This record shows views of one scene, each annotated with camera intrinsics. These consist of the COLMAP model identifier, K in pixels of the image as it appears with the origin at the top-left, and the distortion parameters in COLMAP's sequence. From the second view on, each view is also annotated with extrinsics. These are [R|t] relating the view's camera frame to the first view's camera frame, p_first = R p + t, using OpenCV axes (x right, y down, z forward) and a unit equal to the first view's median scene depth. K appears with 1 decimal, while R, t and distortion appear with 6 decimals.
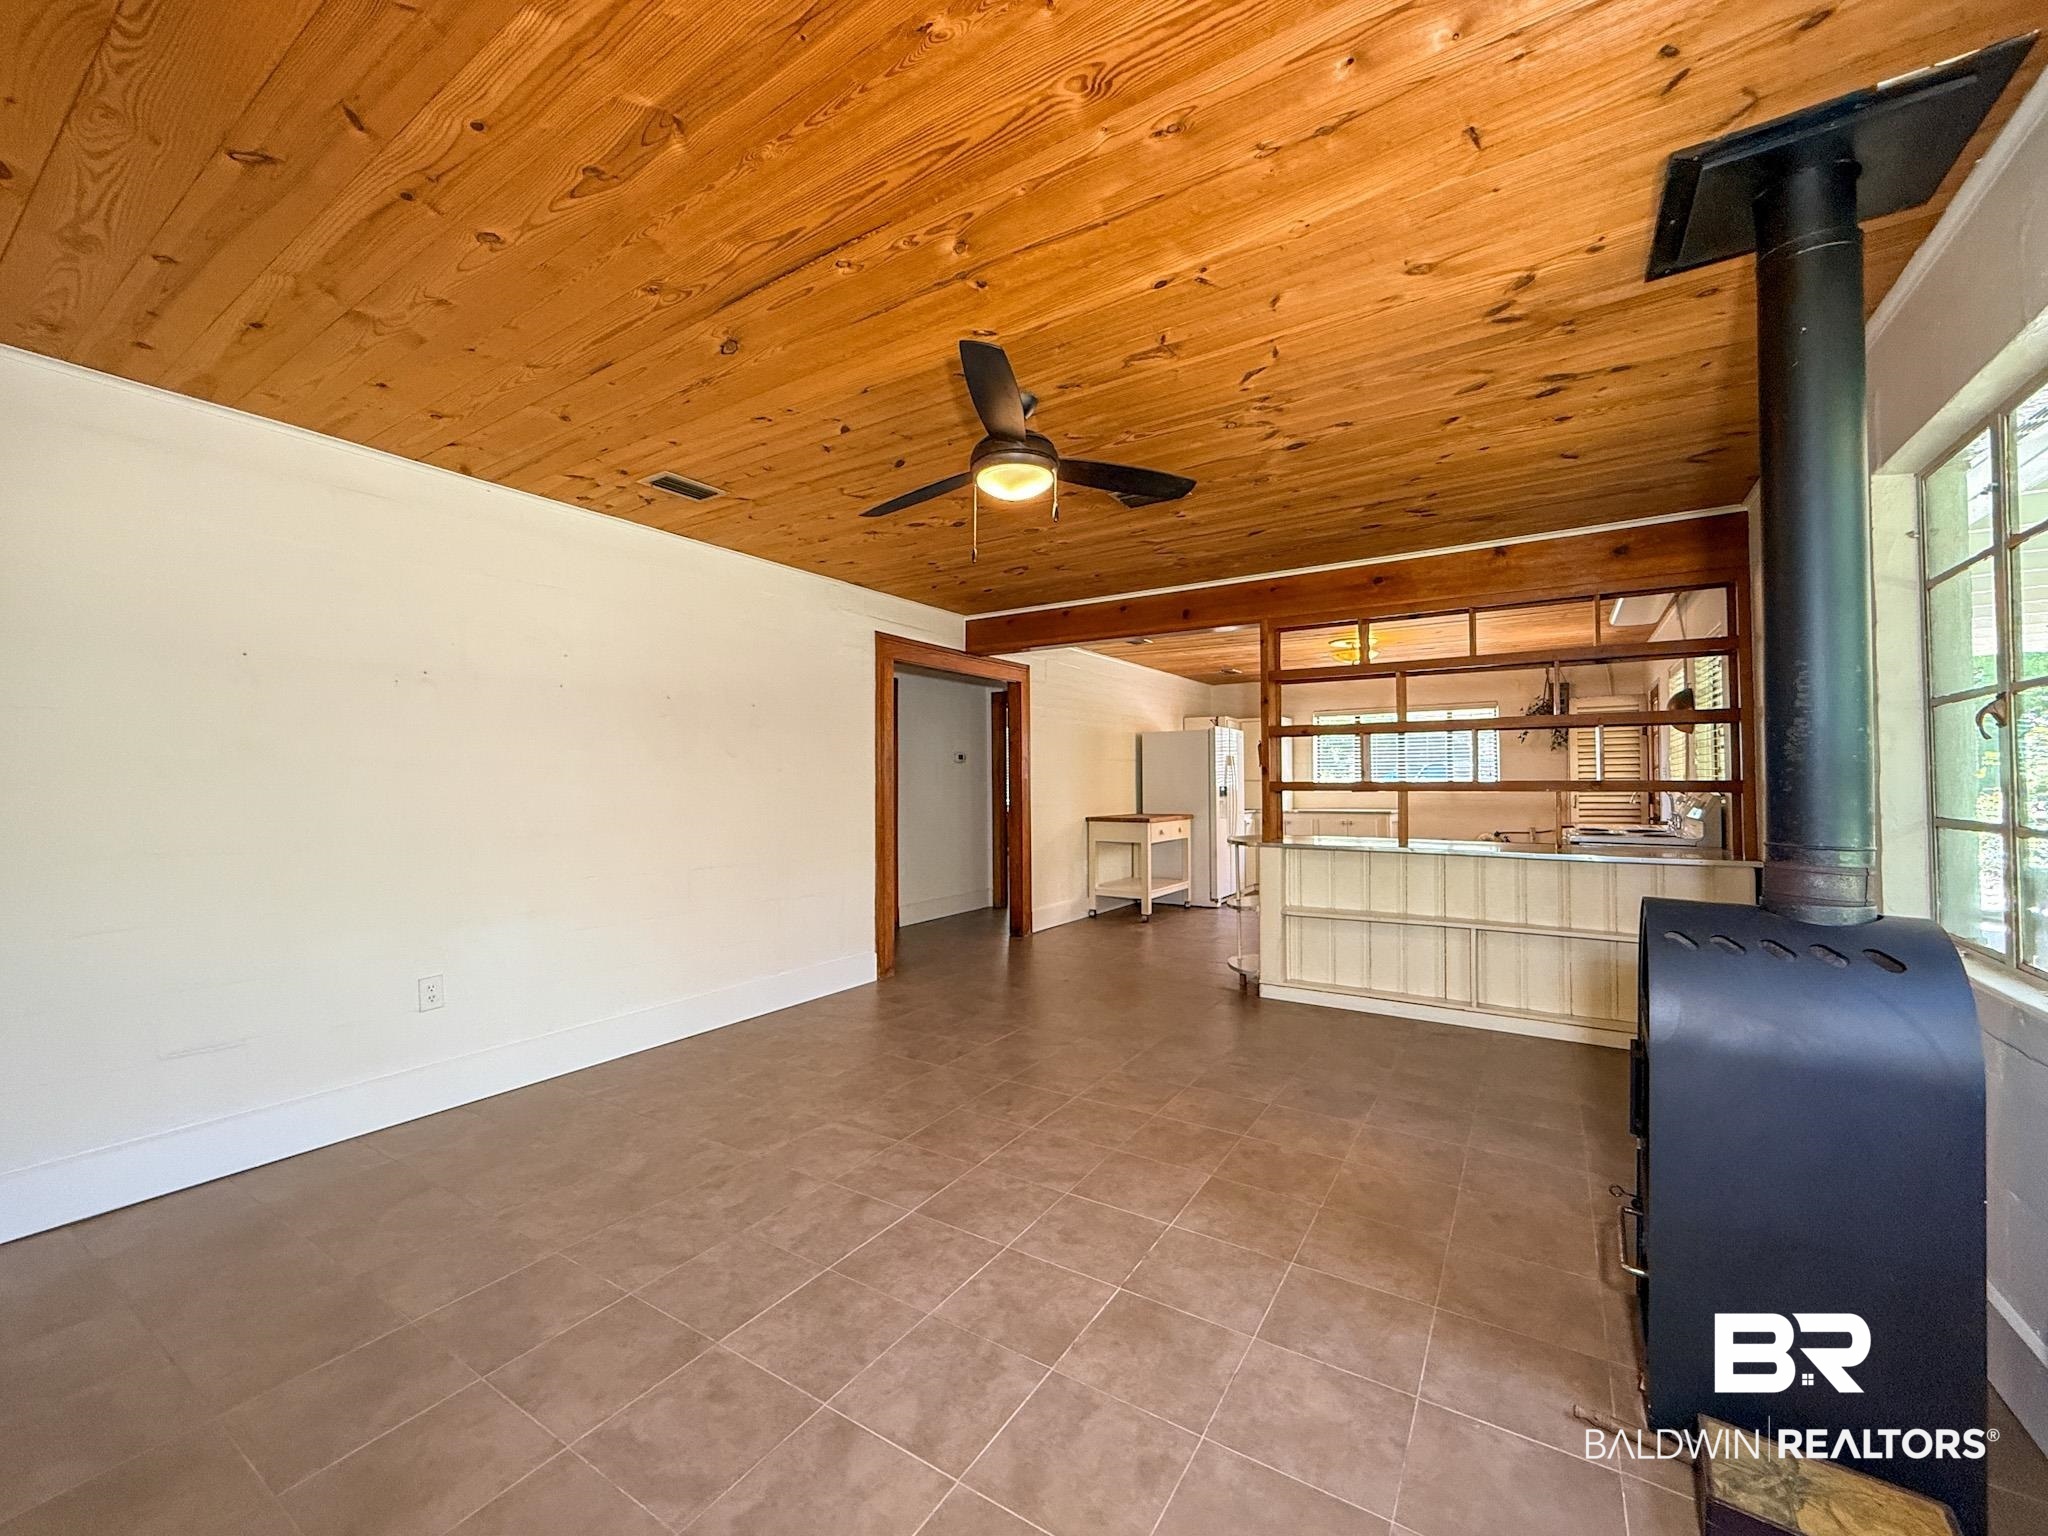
lens RADIAL K [[818.6, 0, 1018.5], [0, 818.6, 765.3], [0, 0, 1]] dist [-0.000141, -0.000343]
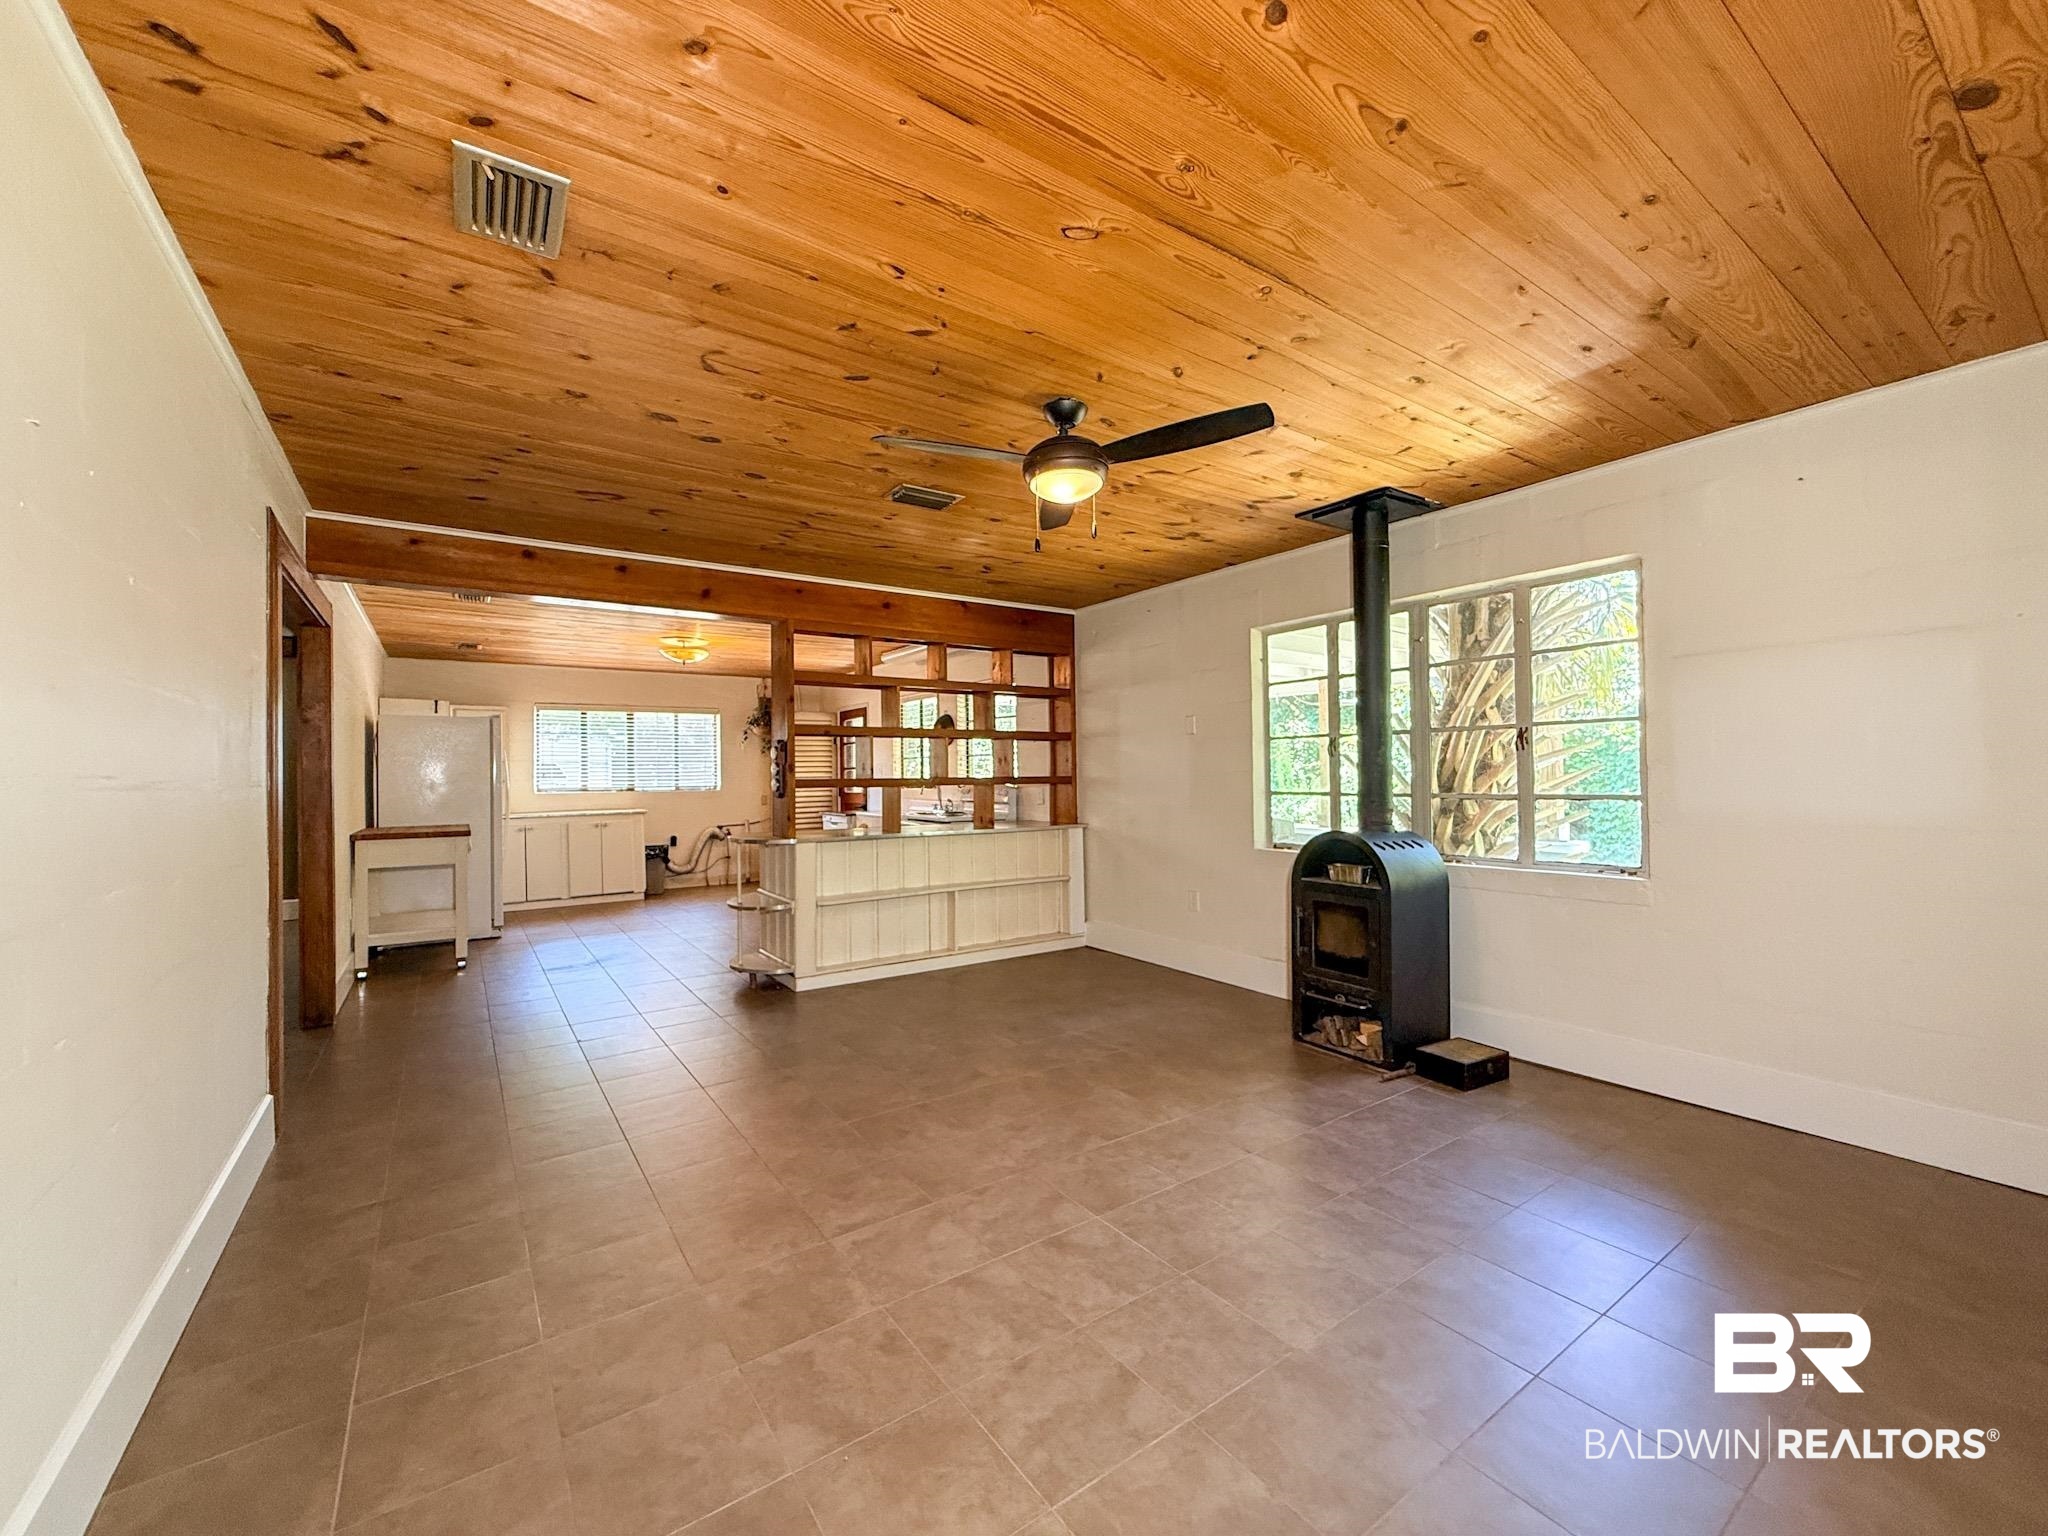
lens RADIAL K [[818.6, 0, 1019.5], [0, 818.6, 765.4], [0, 0, 1]] dist [-0.000141, -0.000343]
pose [[0.383227, 0.011620, 0.923581, -1.043829], [-0.009698, 0.999916, -0.008556, 0.017998], [-0.923603, -0.005678, 0.383307, 0.698578]]
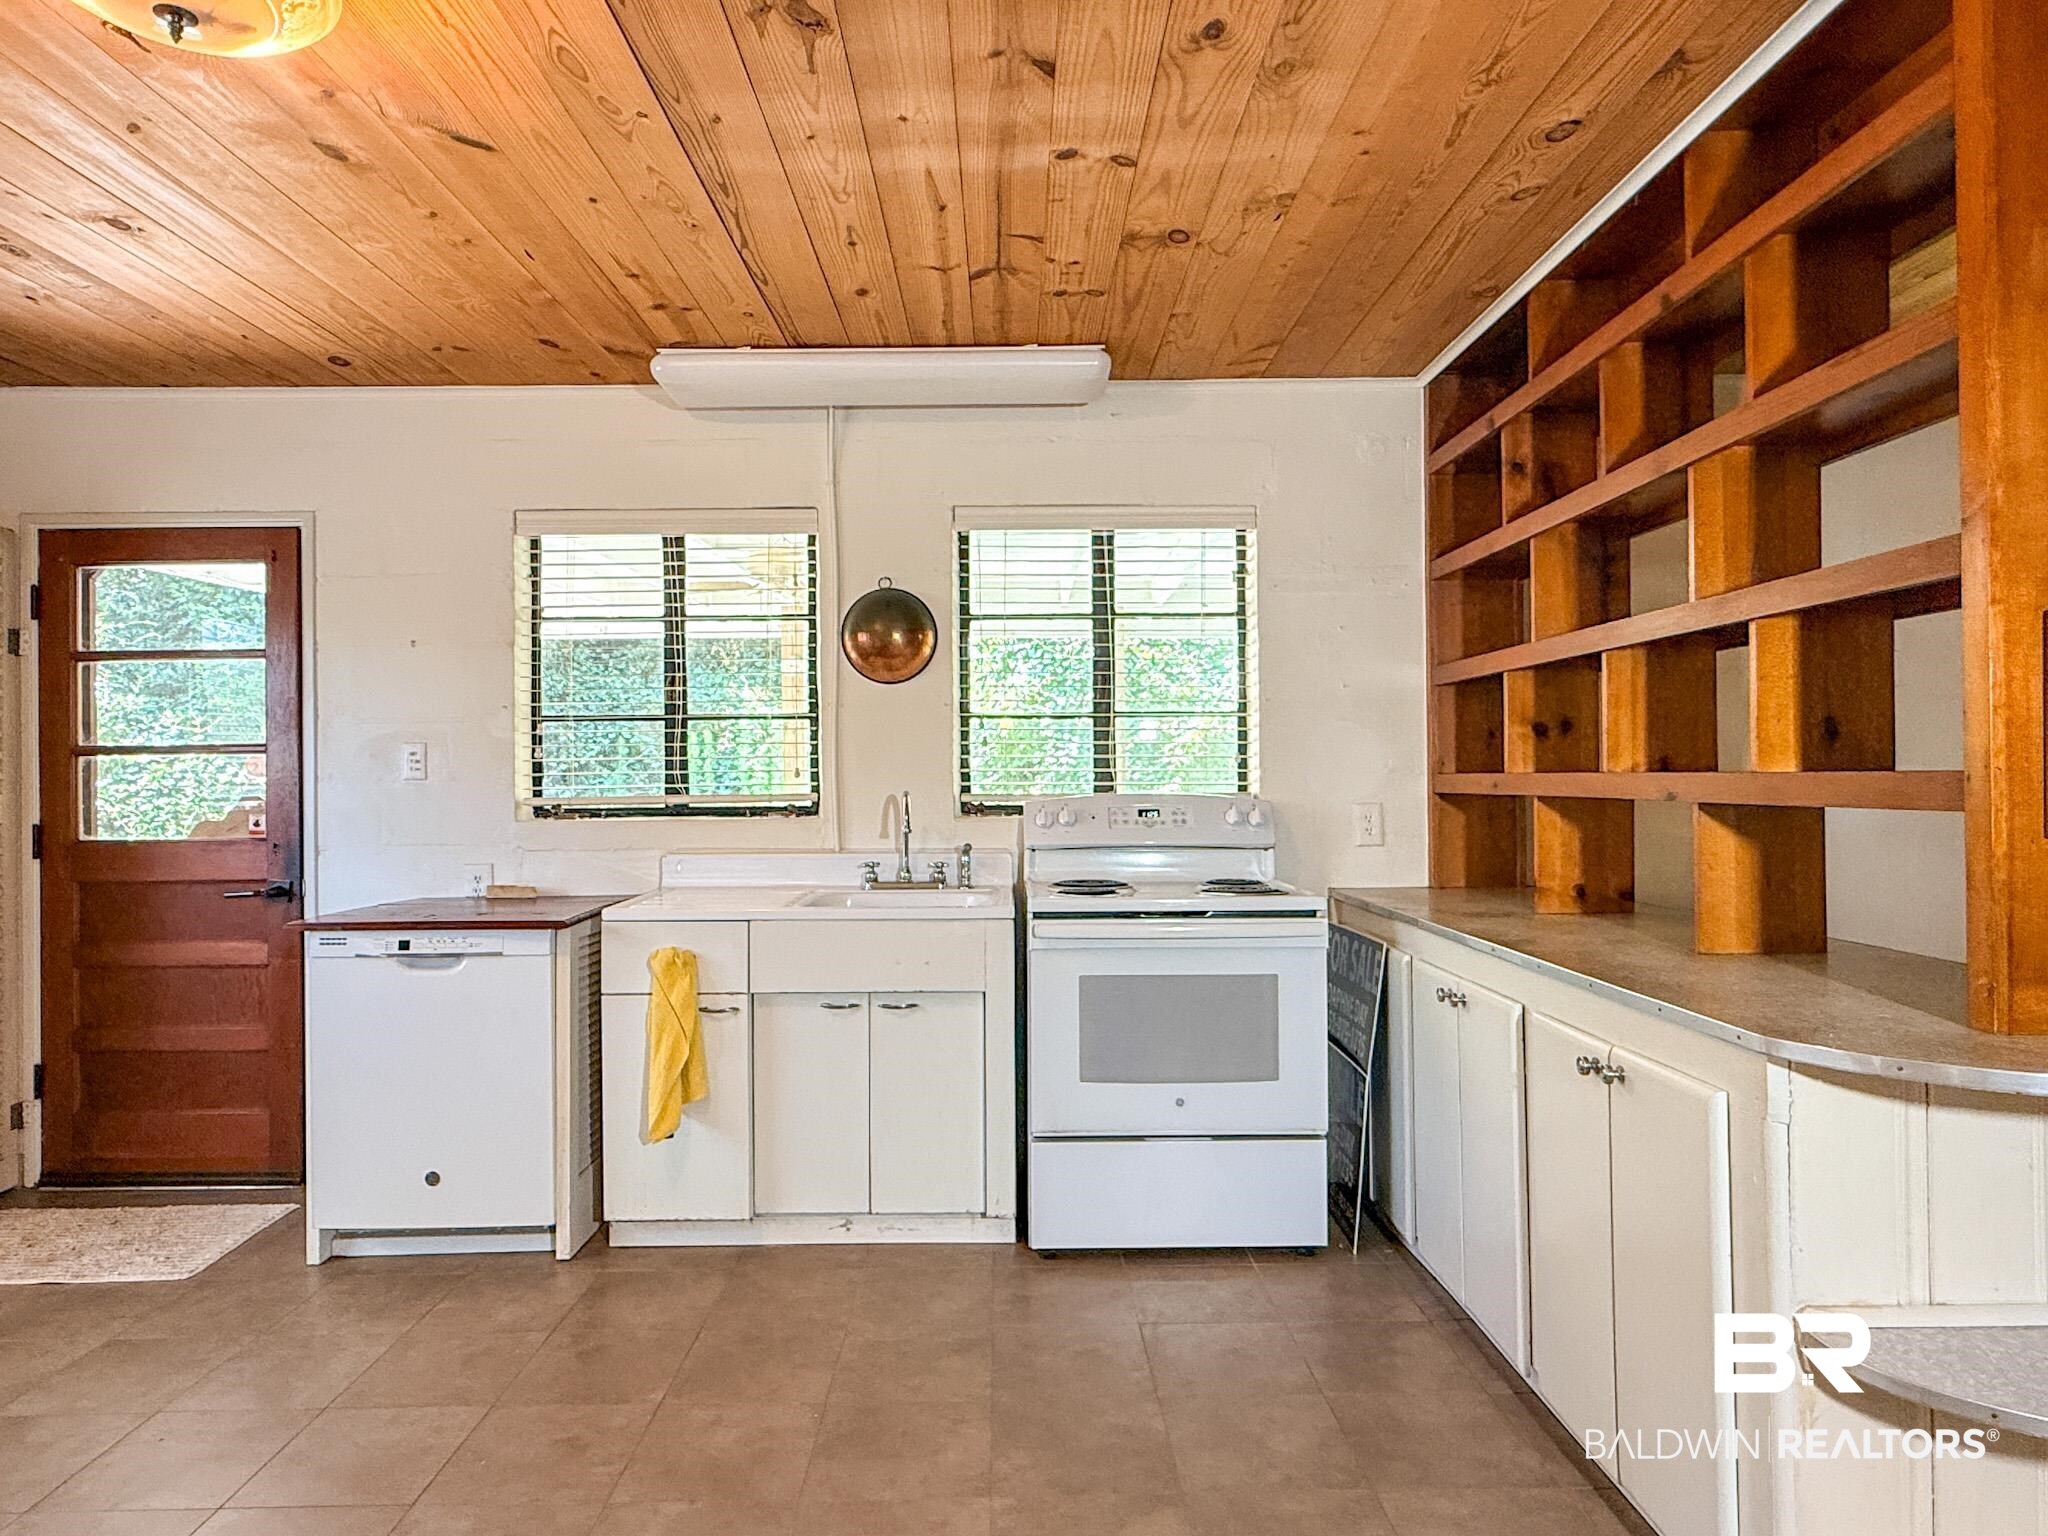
lens RADIAL K [[1223.4, 0, 1017.1], [0, 1223.4, 769.5], [0, 0, 1]] dist [-0.002019, 0.002850]
pose [[-0.547662, 0.012240, 0.836610, 0.392557], [-0.005208, 0.999824, -0.018037, 0.056285], [-0.836683, -0.014235, -0.547502, 2.907512]]
